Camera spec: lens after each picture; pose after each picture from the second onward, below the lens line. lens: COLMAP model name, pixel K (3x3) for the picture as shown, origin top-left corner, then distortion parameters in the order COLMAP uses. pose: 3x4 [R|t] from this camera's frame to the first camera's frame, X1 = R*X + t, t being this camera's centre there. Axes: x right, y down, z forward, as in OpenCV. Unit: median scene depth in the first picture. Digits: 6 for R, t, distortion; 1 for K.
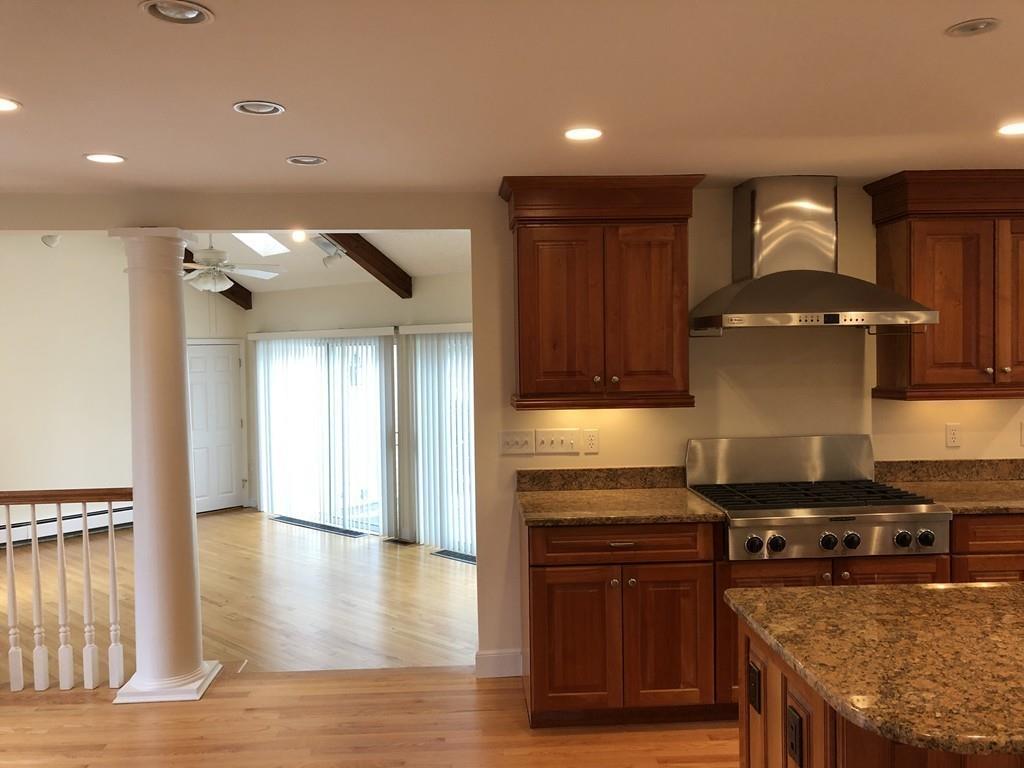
lens RADIAL K [[837.9, 0, 506.7], [0, 837.9, 377.6], [0, 0, 1]] dist [0.008704, 0.009807]
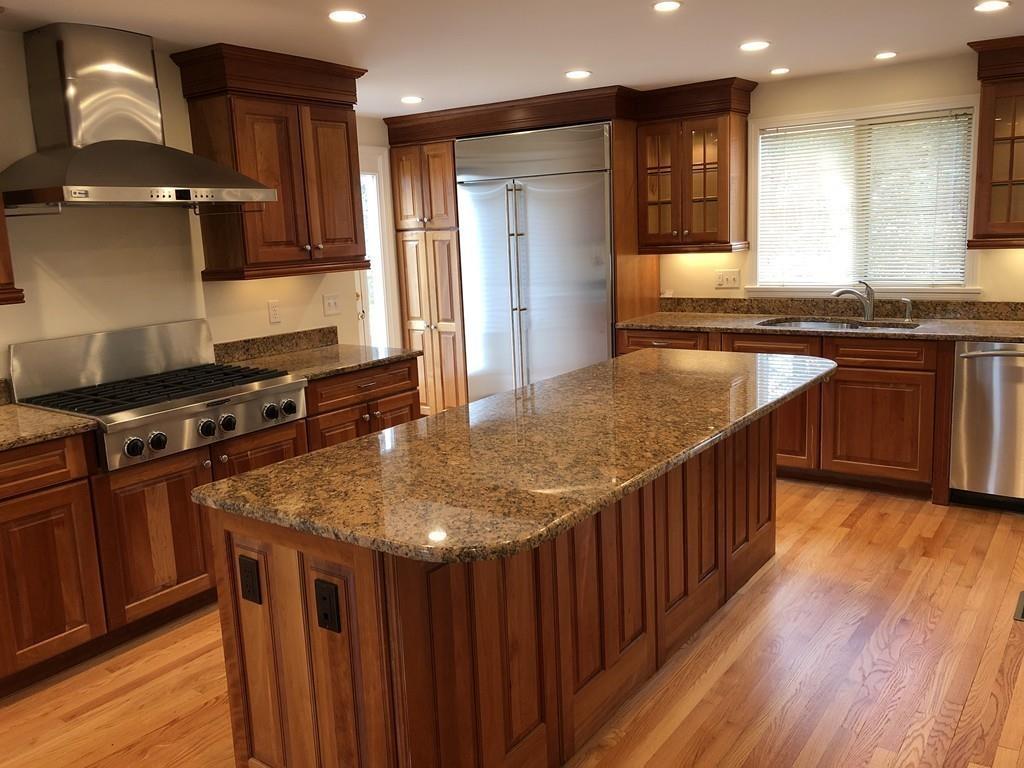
lens RADIAL K [[837.9, 0, 508.5], [0, 837.9, 371.3], [0, 0, 1]] dist [0.008704, 0.009807]
pose [[0.618375, -0.144006, 0.772576, -0.138383], [0.057036, 0.988699, 0.138639, 0.015393], [-0.783811, -0.041666, 0.619601, 0.126885]]
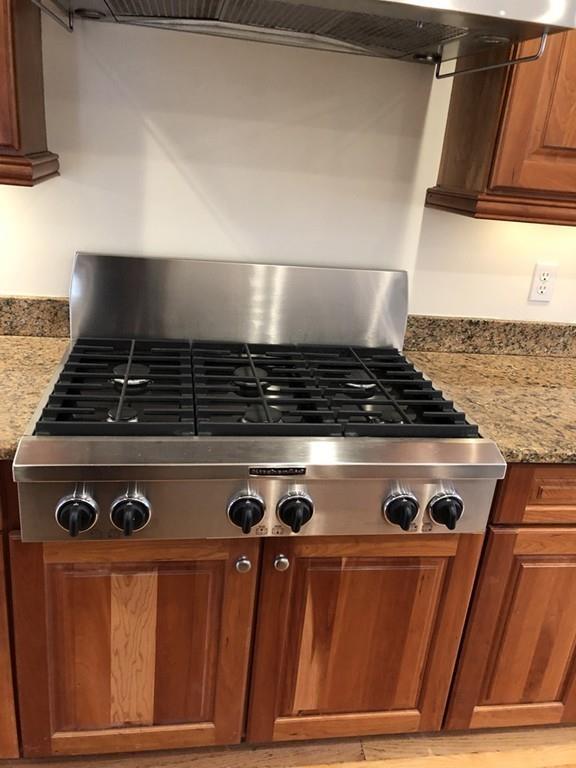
lens RADIAL K [[628.4, 0, 291.2], [0, 628.4, 378.5], [0, 0, 1]] dist [0.008704, 0.009807]
pose [[0.988490, 0.062667, 0.137698, 0.348228], [-0.103498, 0.943975, 0.313368, 0.012225], [-0.110345, -0.324013, 0.939595, 0.677963]]
